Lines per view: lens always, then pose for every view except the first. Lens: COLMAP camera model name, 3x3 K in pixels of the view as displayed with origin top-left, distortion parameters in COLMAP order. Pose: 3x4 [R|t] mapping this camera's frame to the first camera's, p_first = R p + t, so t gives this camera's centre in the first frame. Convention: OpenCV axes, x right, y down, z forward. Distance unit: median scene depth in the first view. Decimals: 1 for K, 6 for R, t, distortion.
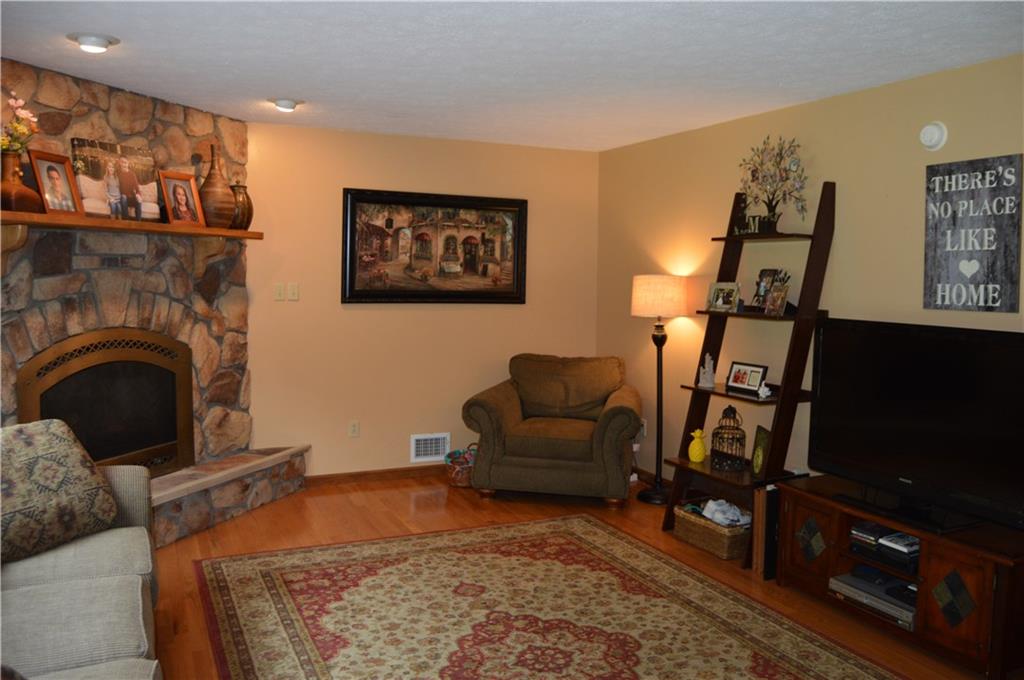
lens RADIAL K [[808.1, 0, 512.9], [0, 808.1, 336.8], [0, 0, 1]] dist [-0.088169, 0.018034]
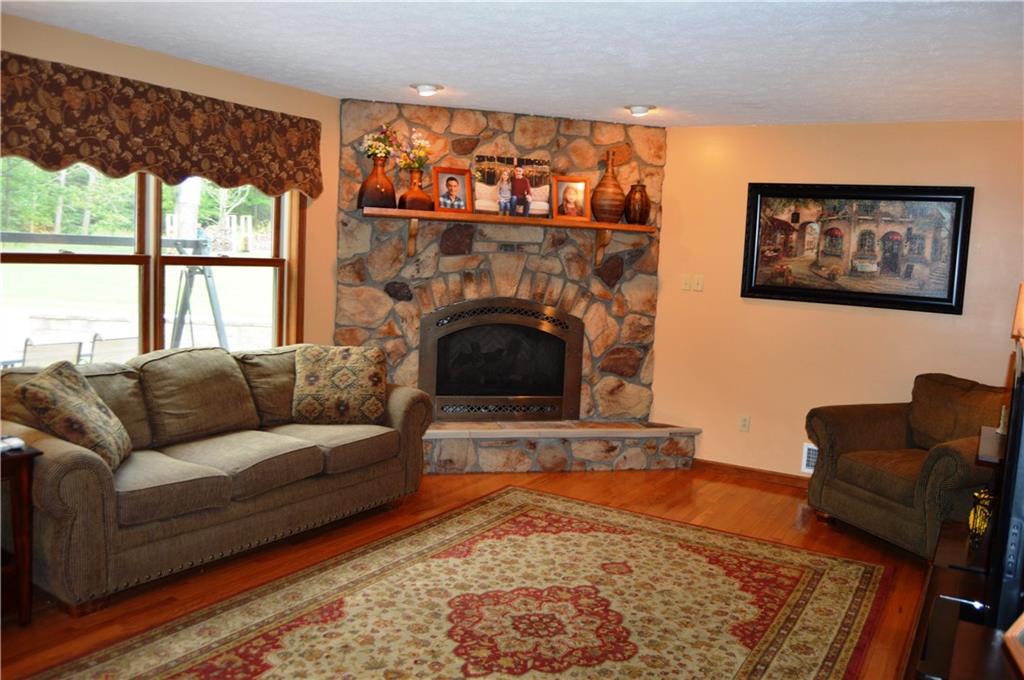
lens RADIAL K [[808.1, 0, 515.8], [0, 808.1, 332.3], [0, 0, 1]] dist [-0.088169, 0.018034]
pose [[0.554651, 0.093567, -0.826805, 0.585654], [-0.106942, 0.993433, 0.040684, -0.010198], [0.825182, 0.065855, 0.561015, 0.252282]]
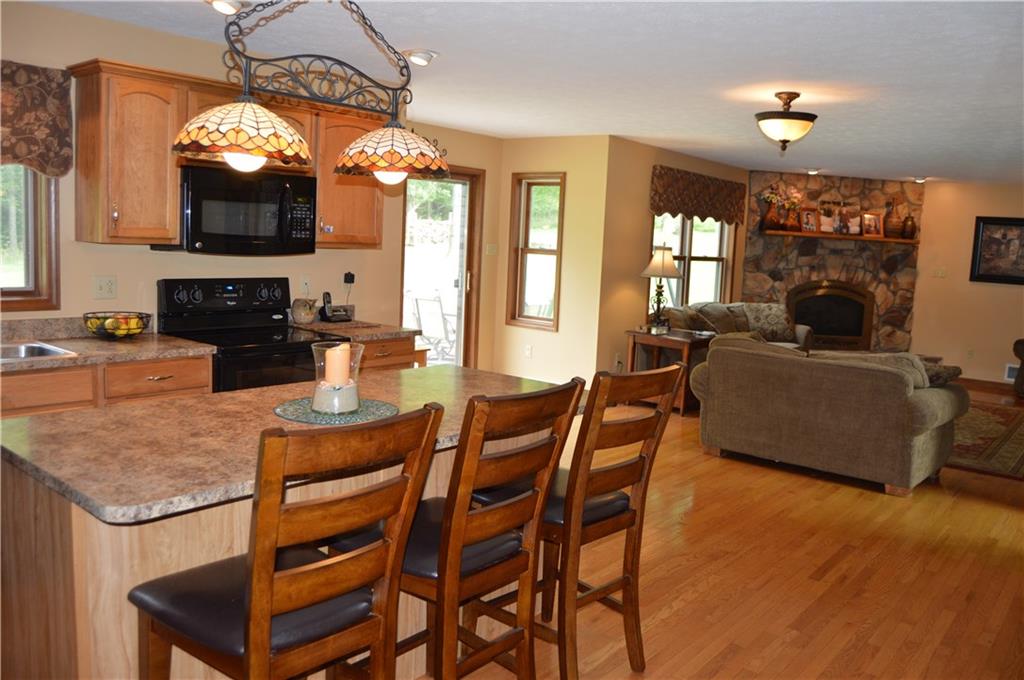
lens RADIAL K [[808.1, 0, 509.5], [0, 808.1, 331.4], [0, 0, 1]] dist [-0.088169, 0.018034]
pose [[0.432185, 0.110218, -0.895024, 1.139452], [-0.113137, 0.991288, 0.067441, 0.083528], [0.894660, 0.072113, 0.440890, -0.832197]]
